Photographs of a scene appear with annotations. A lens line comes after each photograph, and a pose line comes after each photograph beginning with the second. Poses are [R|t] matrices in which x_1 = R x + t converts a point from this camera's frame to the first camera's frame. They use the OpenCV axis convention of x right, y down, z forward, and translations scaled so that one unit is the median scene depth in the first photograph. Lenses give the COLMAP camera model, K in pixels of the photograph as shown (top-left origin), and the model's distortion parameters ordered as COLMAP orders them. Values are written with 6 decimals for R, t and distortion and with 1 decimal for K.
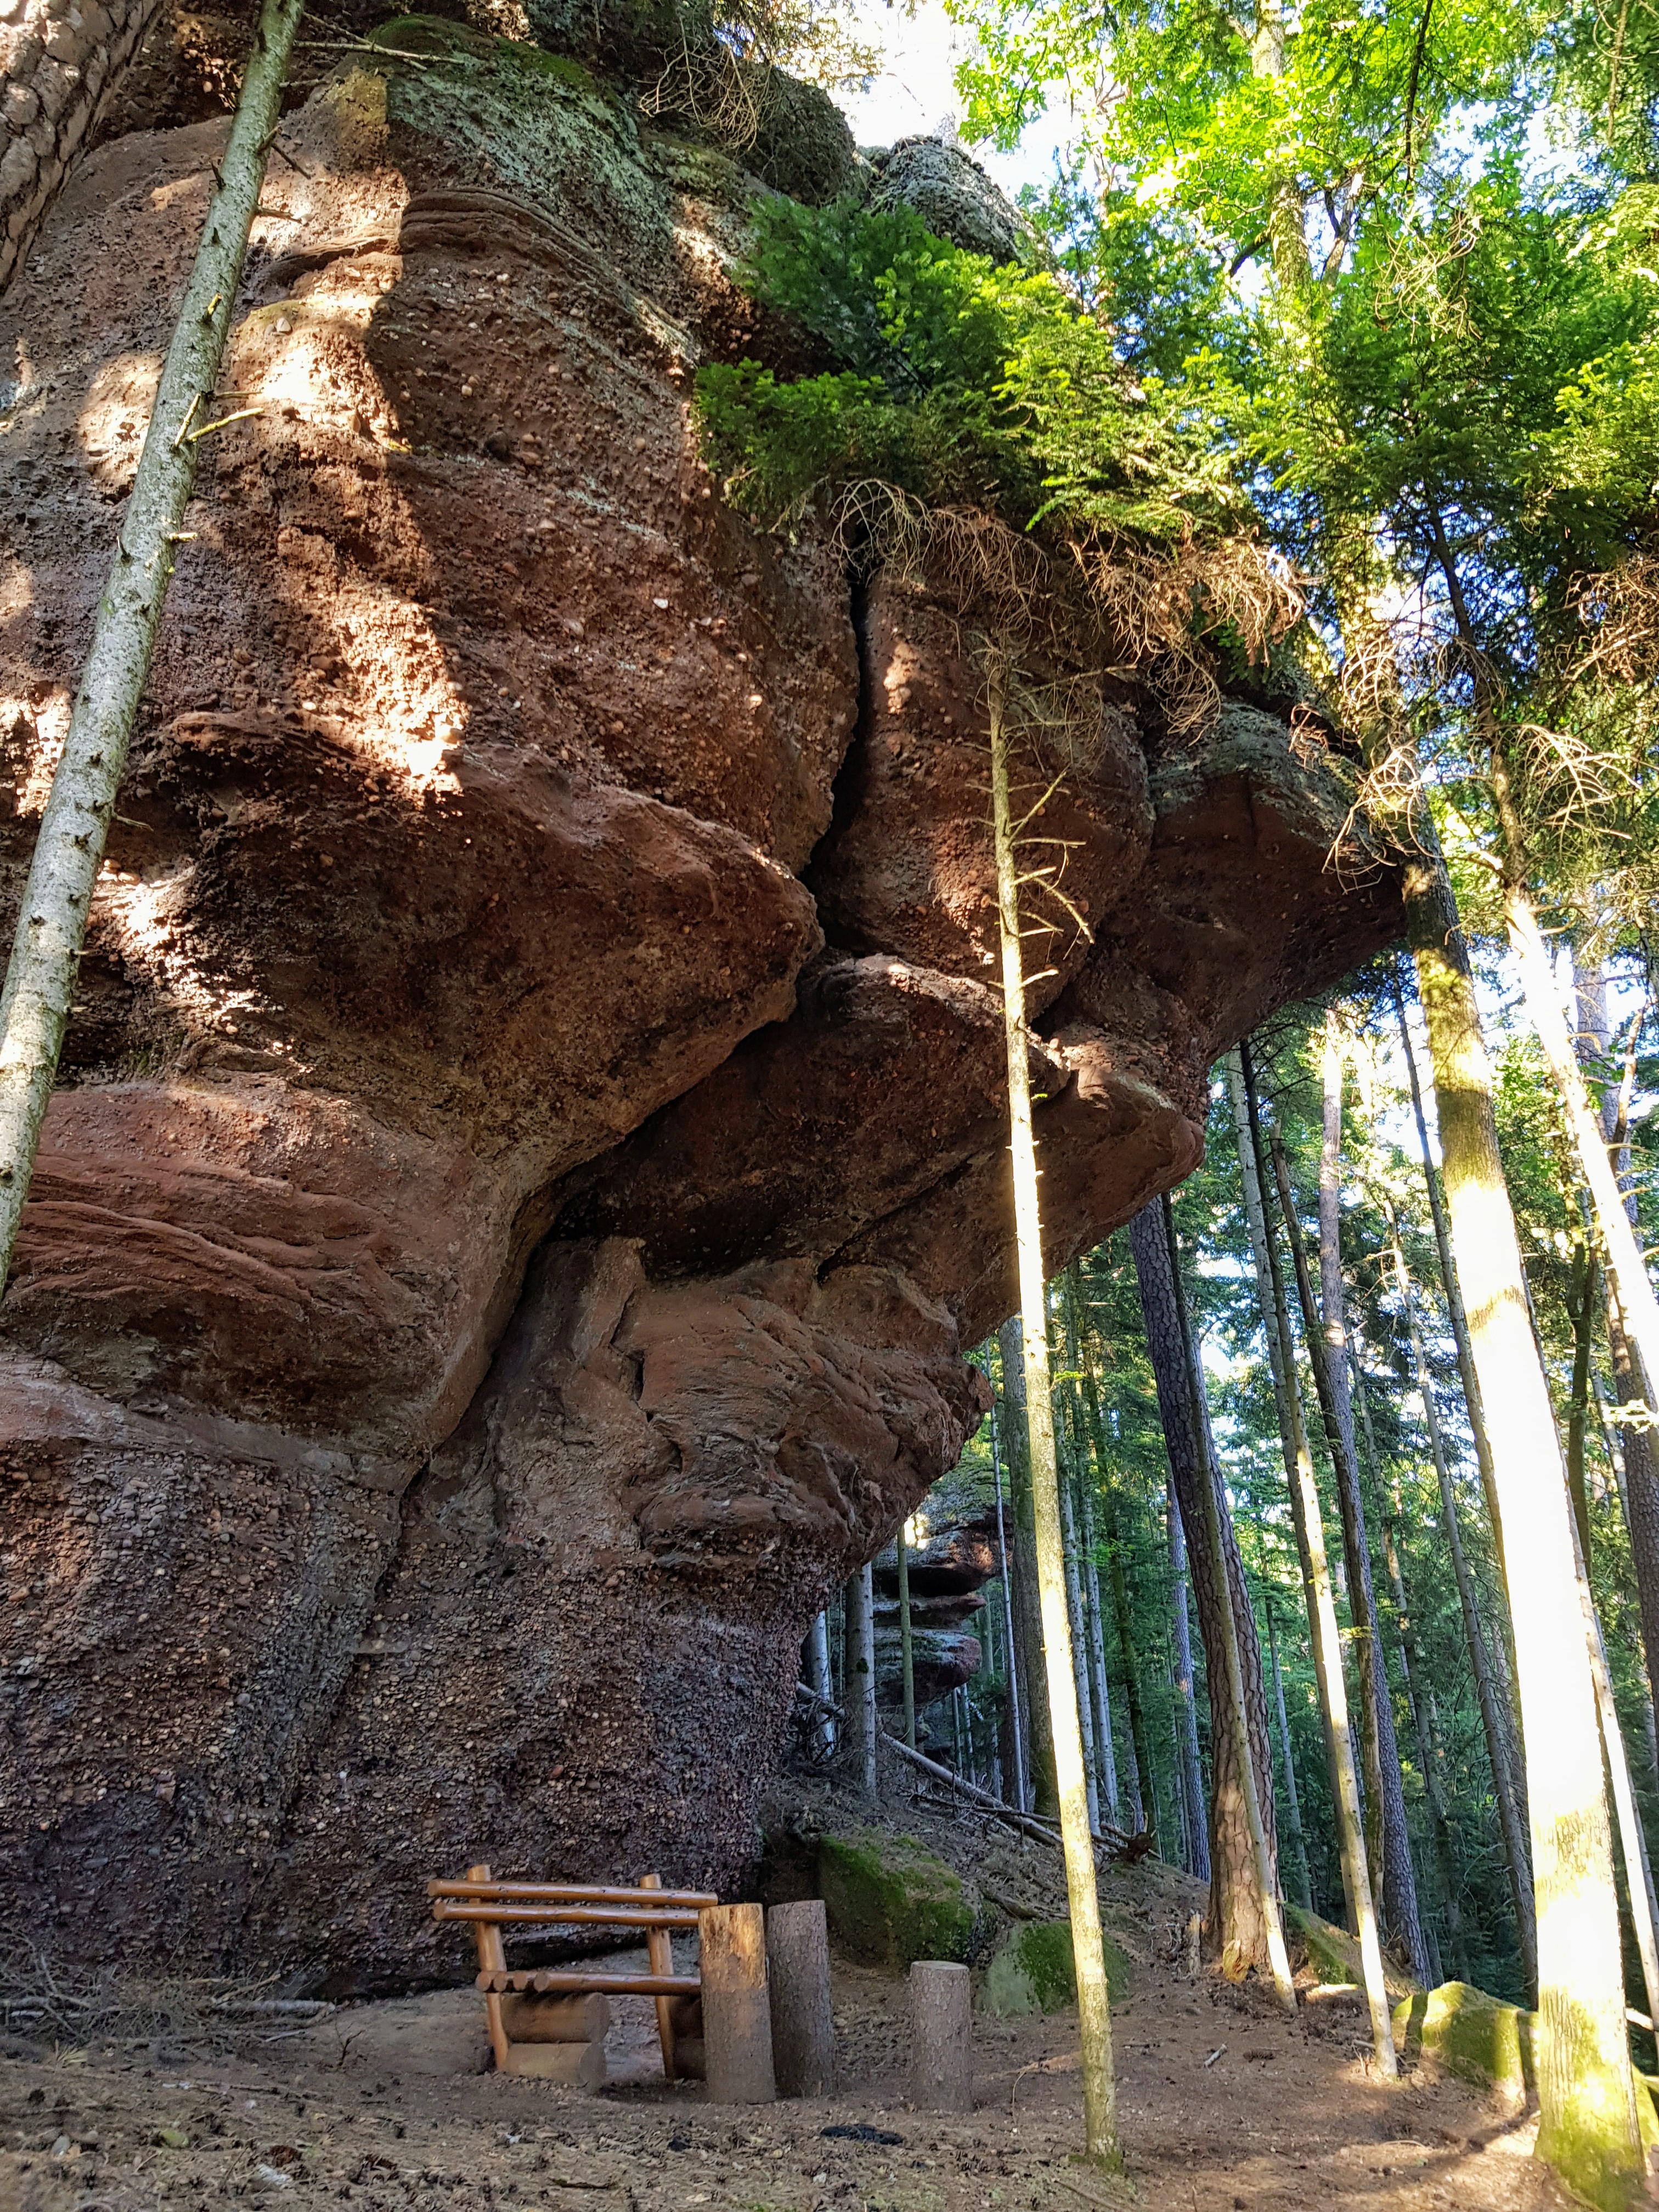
lens RADIAL K [[1653.3, 0, 829.5], [0, 1653.3, 1106.0], [0, 0, 1]] dist [0.094321, -0.190075]
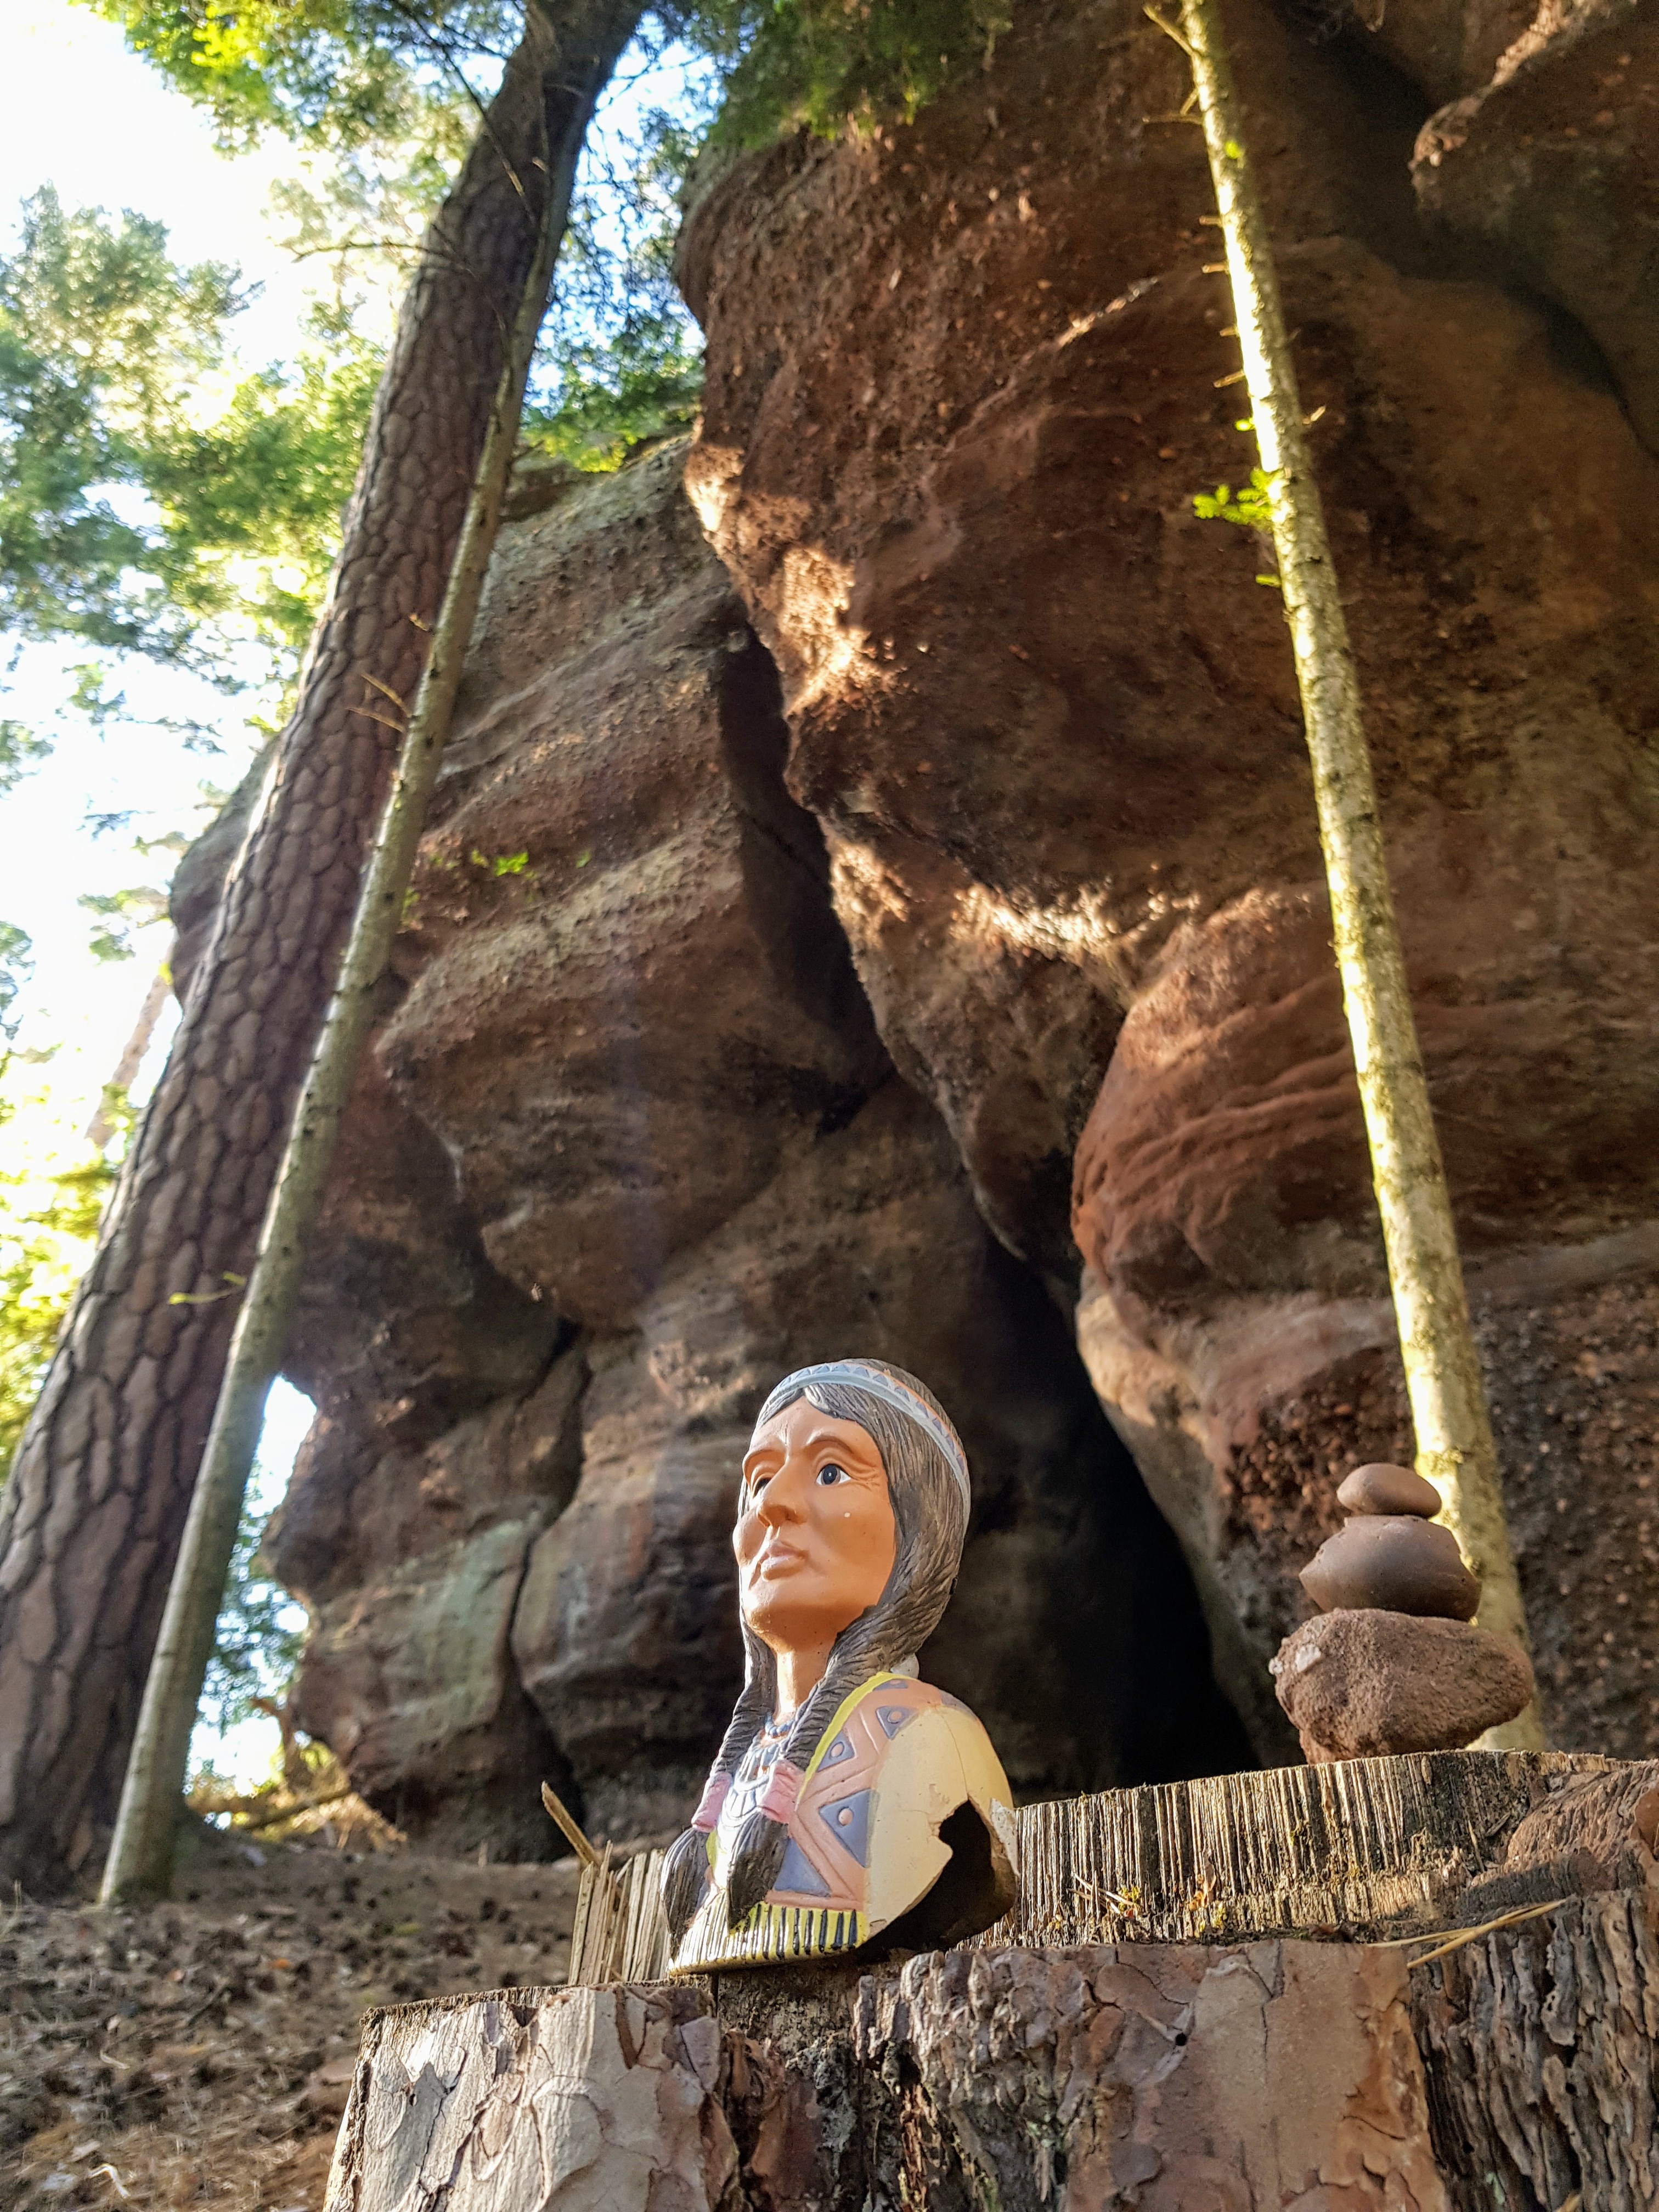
lens RADIAL K [[1635.1, 0, 829.5], [0, 1635.1, 1106.0], [0, 0, 1]] dist [0.060112, -0.097849]
pose [[-0.025960, -0.510032, -0.859763, 0.412722], [0.390947, 0.786376, -0.478302, 0.429182], [0.920047, -0.348539, 0.178981, 0.645649]]
